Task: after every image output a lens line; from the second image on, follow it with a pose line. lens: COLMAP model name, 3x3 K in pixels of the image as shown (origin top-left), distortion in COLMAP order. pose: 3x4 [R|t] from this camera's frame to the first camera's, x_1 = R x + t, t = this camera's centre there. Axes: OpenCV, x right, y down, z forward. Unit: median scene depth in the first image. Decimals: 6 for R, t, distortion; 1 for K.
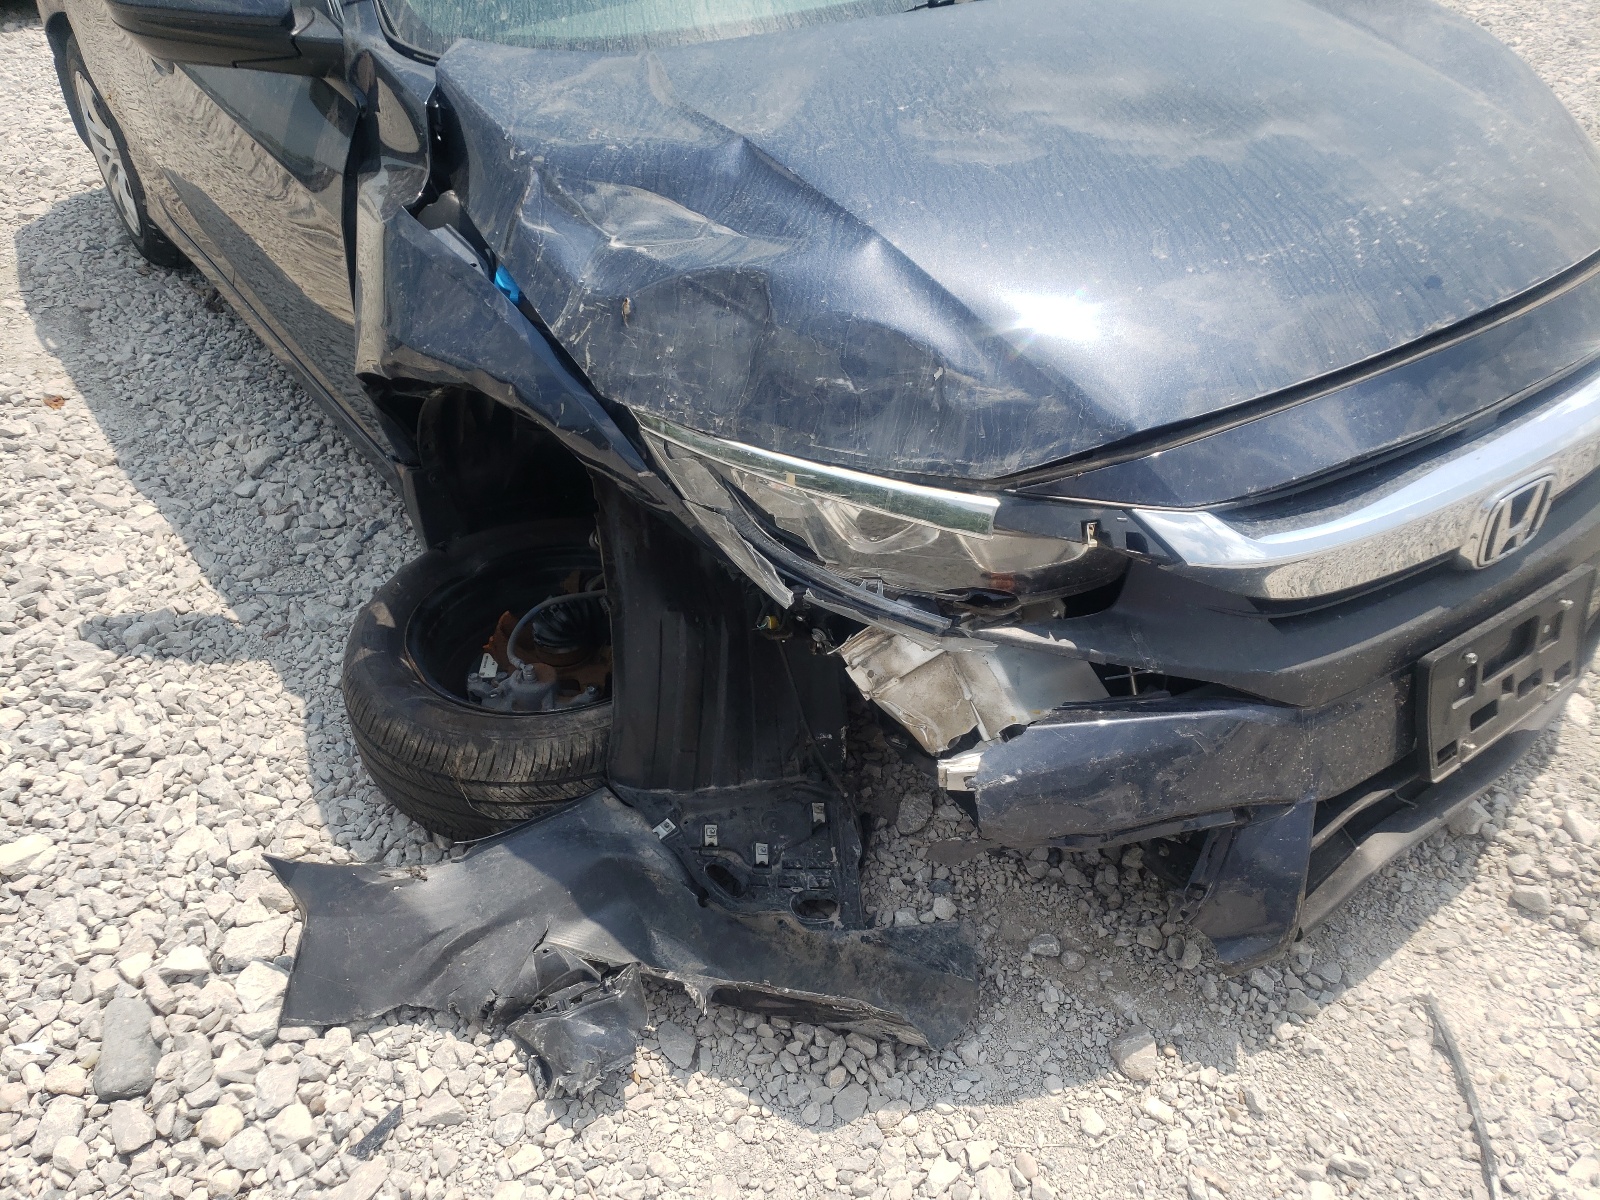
lens RADIAL K [[1248.7, 0, 803.0], [0, 1248.7, 598.5], [0, 0, 1]] dist [0.036044, 0.002096]
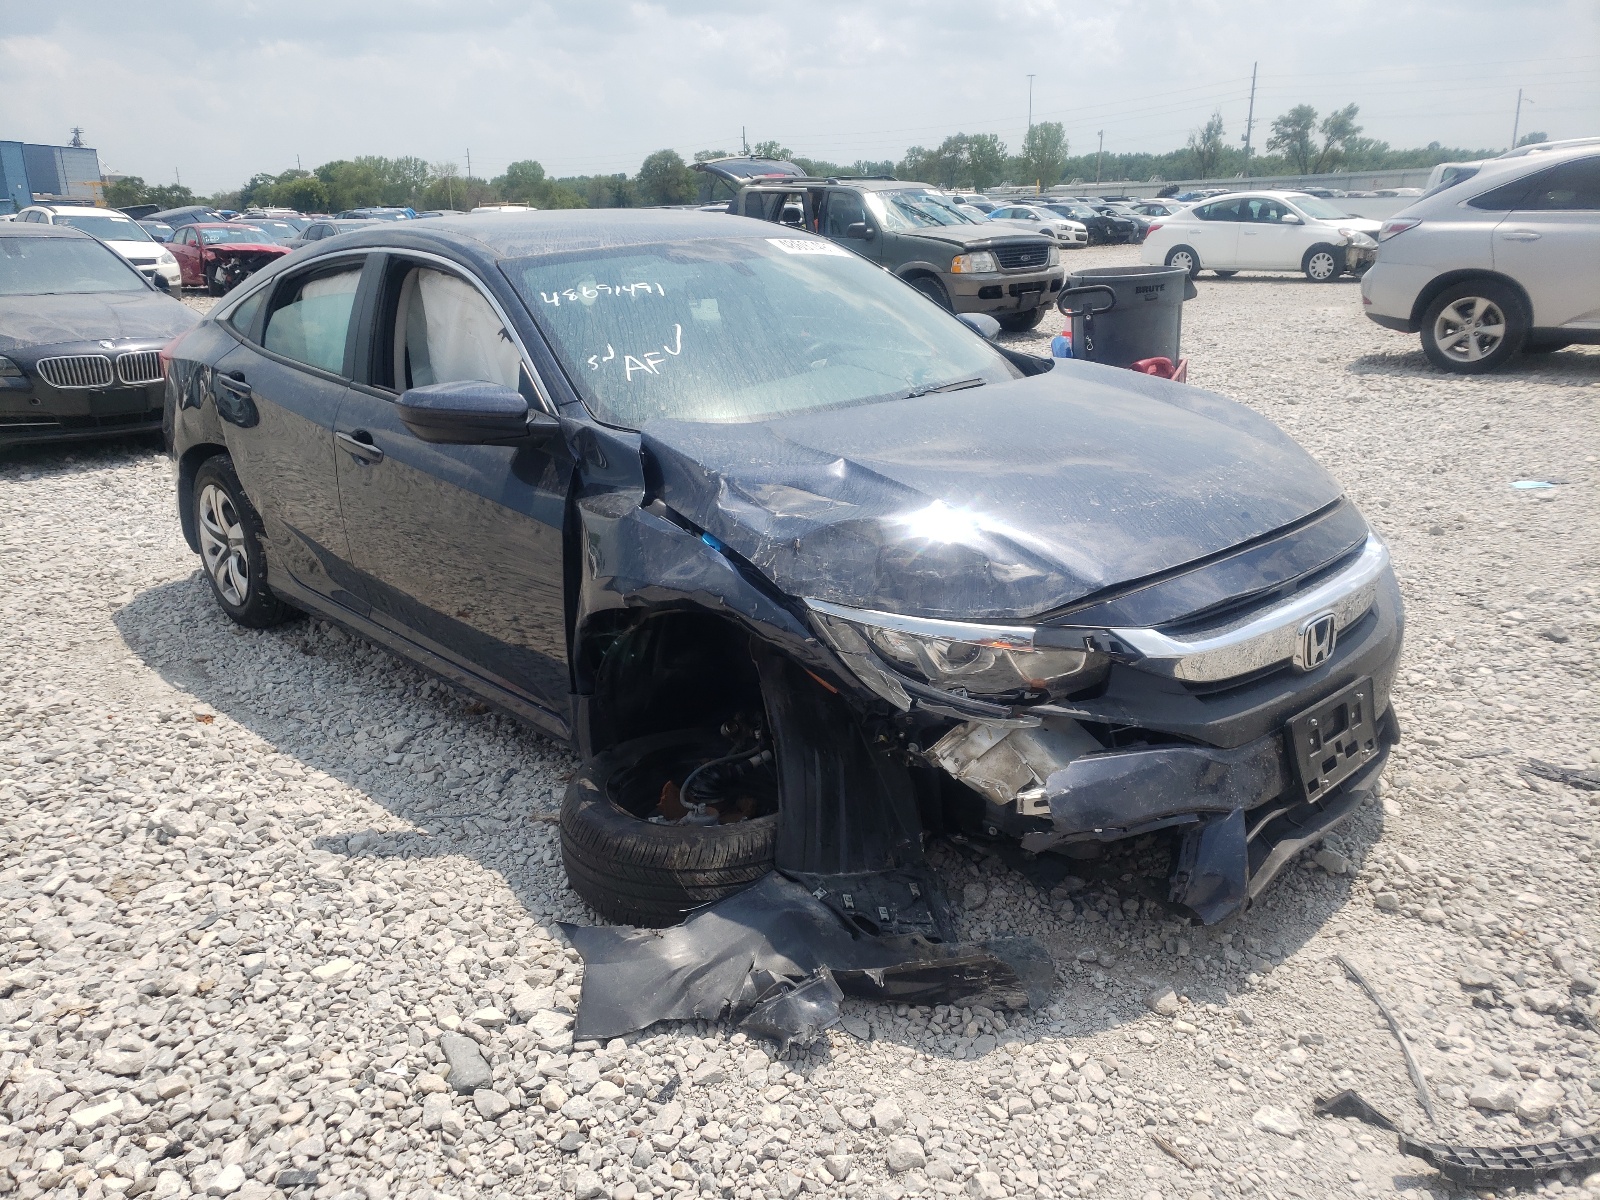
lens RADIAL K [[1248.7, 0, 799.0], [0, 1248.7, 602.4], [0, 0, 1]] dist [0.036044, 0.002096]
pose [[0.990132, -0.047389, 0.131881, -0.330500], [0.087653, 0.943699, -0.318980, 0.347737], [-0.109340, 0.327392, 0.938541, -0.496664]]
